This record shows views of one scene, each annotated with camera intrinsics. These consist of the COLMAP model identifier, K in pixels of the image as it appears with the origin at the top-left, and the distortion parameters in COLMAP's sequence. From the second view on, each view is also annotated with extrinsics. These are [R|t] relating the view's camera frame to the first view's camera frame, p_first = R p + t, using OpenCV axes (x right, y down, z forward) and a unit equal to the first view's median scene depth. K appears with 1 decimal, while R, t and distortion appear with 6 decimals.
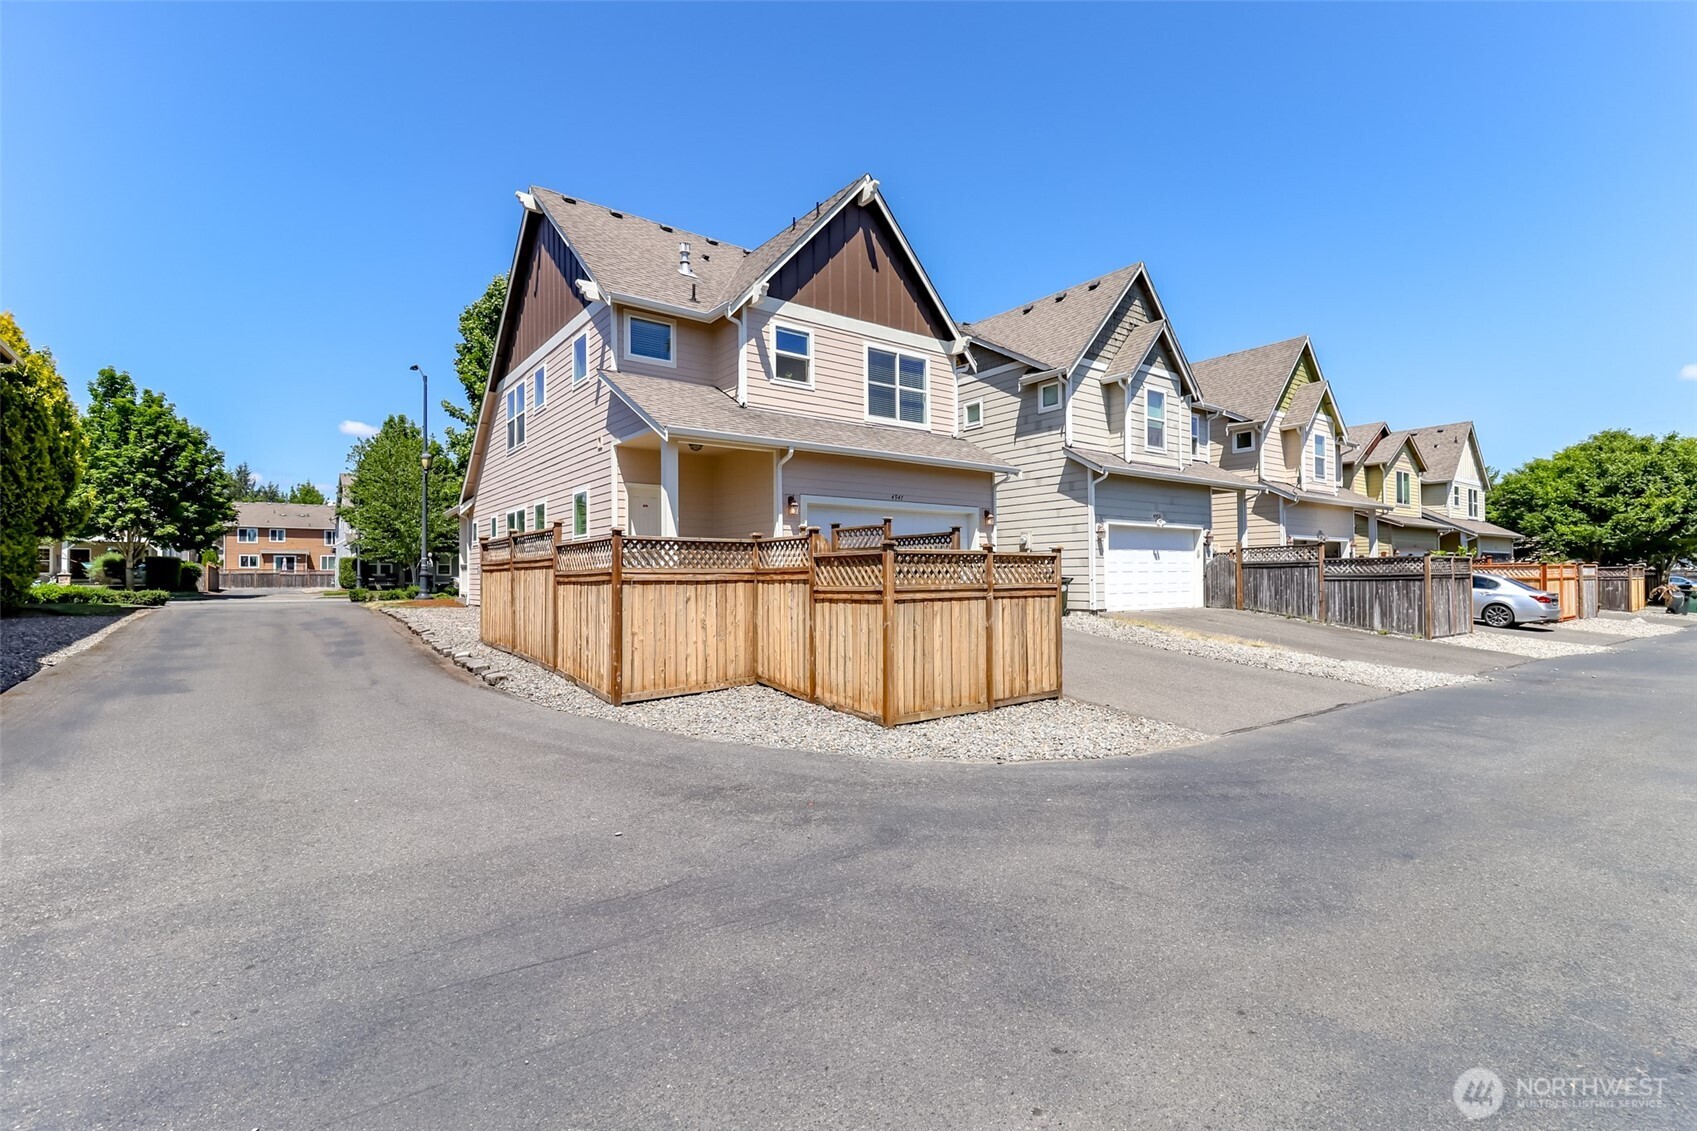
lens RADIAL K [[777.0, 0, 845.0], [0, 777.0, 556.6], [0, 0, 1]] dist [0.017844, 0.000845]
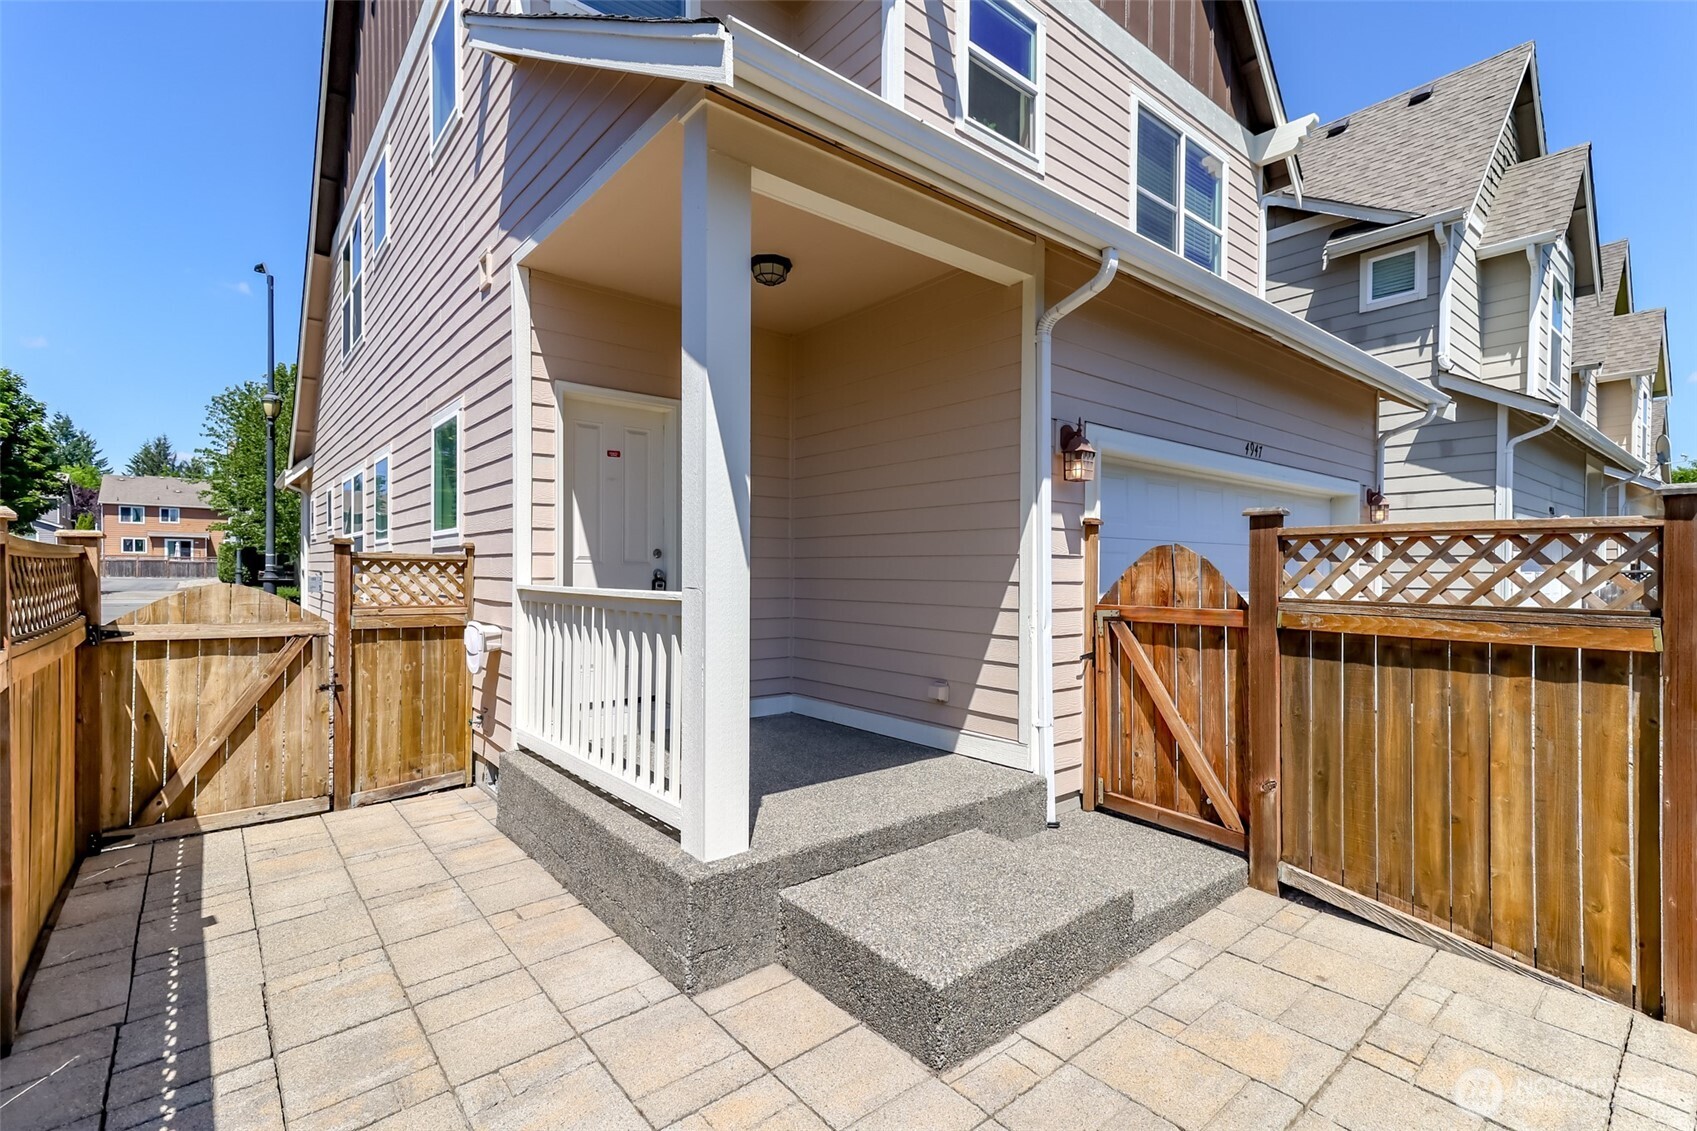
lens RADIAL K [[777.0, 0, 847.2], [0, 777.0, 576.8], [0, 0, 1]] dist [0.017844, 0.000845]
pose [[0.998824, 0.014570, 0.046247, -0.125988], [-0.016305, 0.999168, 0.037373, -0.018199], [-0.045664, -0.038083, 0.998231, 0.484873]]
